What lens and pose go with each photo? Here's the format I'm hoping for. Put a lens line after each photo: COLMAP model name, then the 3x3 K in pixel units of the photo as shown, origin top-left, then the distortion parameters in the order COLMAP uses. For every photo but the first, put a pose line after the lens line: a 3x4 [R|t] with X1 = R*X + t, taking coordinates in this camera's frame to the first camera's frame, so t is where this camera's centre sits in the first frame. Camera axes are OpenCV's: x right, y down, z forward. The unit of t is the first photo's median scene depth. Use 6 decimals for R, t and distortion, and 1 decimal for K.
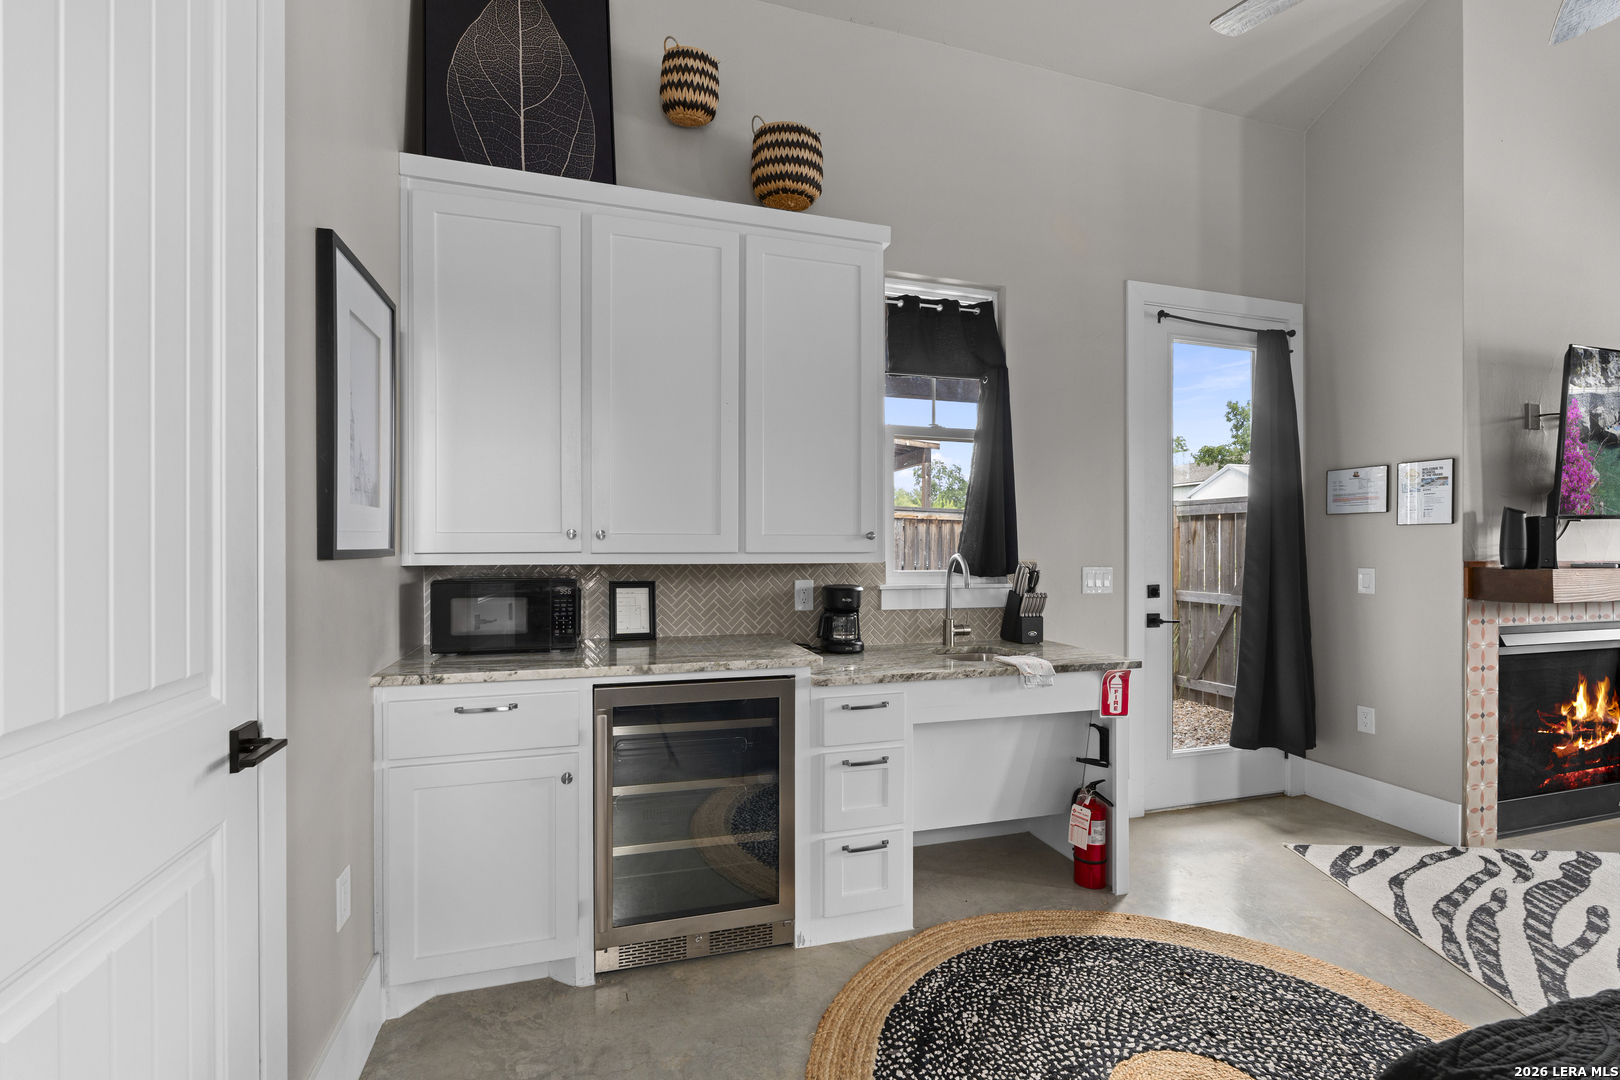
lens RADIAL K [[708.8, 0, 812.8], [0, 708.8, 539.8], [0, 0, 1]] dist [-0.004670, 0.001250]
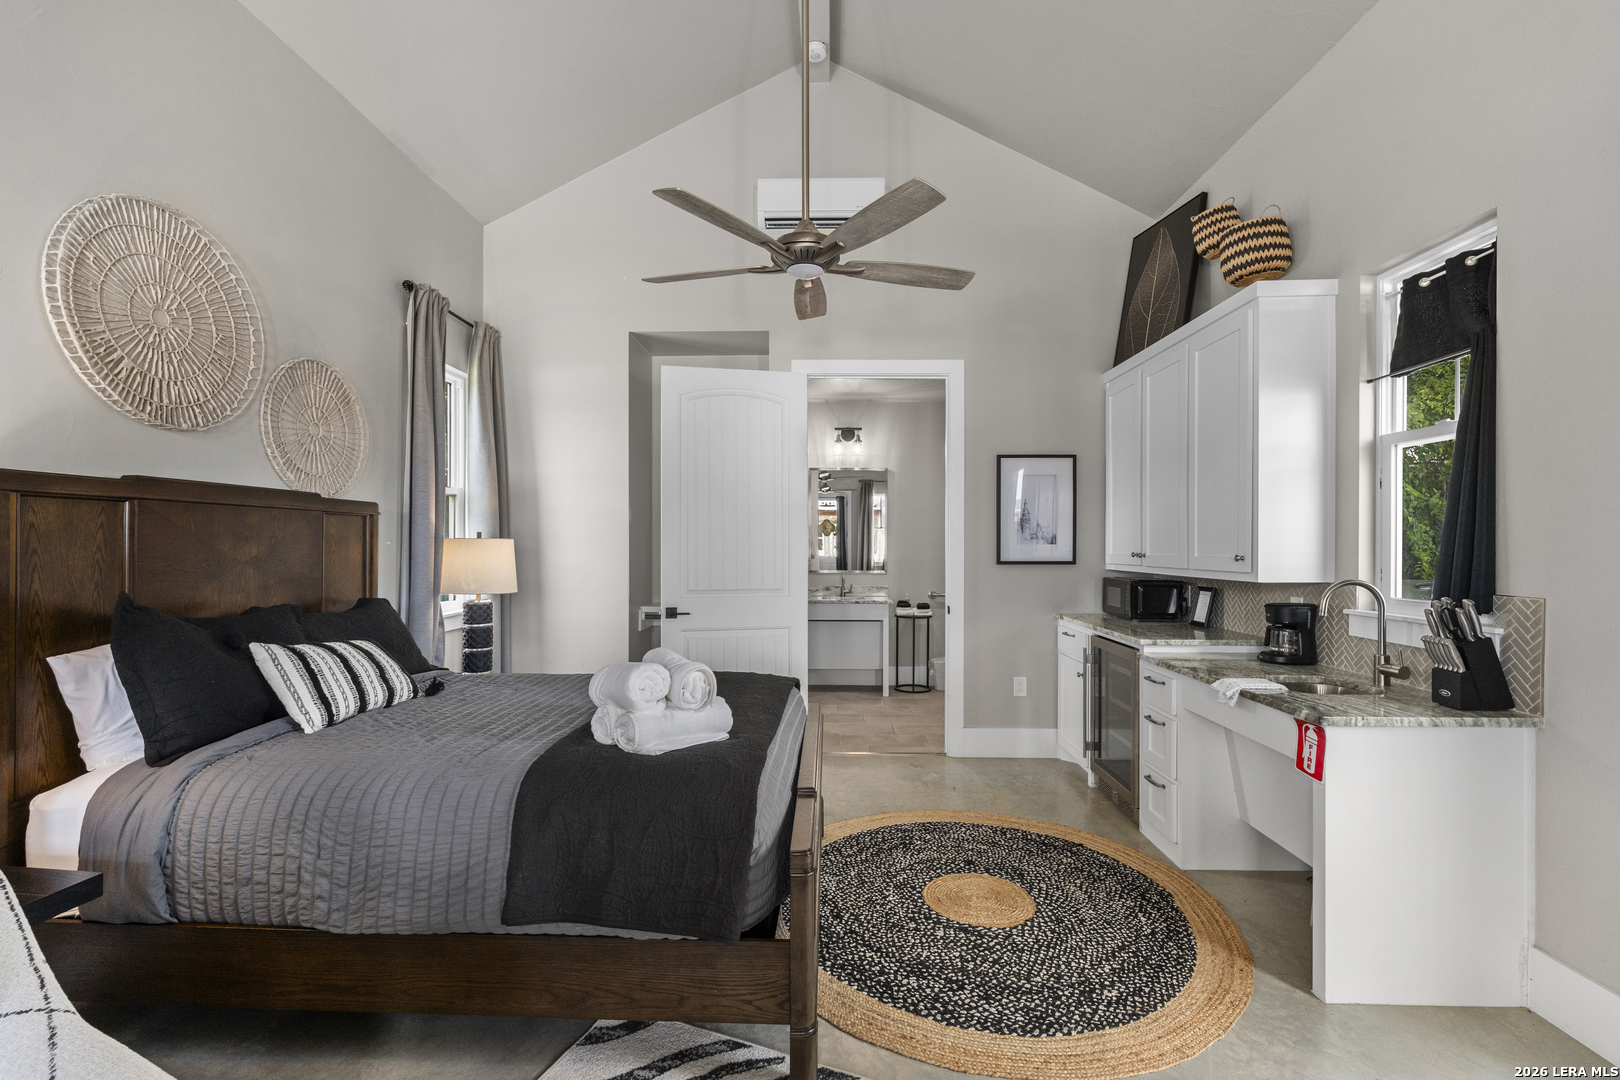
lens RADIAL K [[708.8, 0, 785.5], [0, 708.8, 538.7], [0, 0, 1]] dist [-0.004670, 0.001250]
pose [[-0.348118, -0.011263, -0.937383, 1.606552], [-0.000791, 0.999931, -0.011721, -0.024018], [0.937450, -0.003339, -0.348103, 0.795103]]
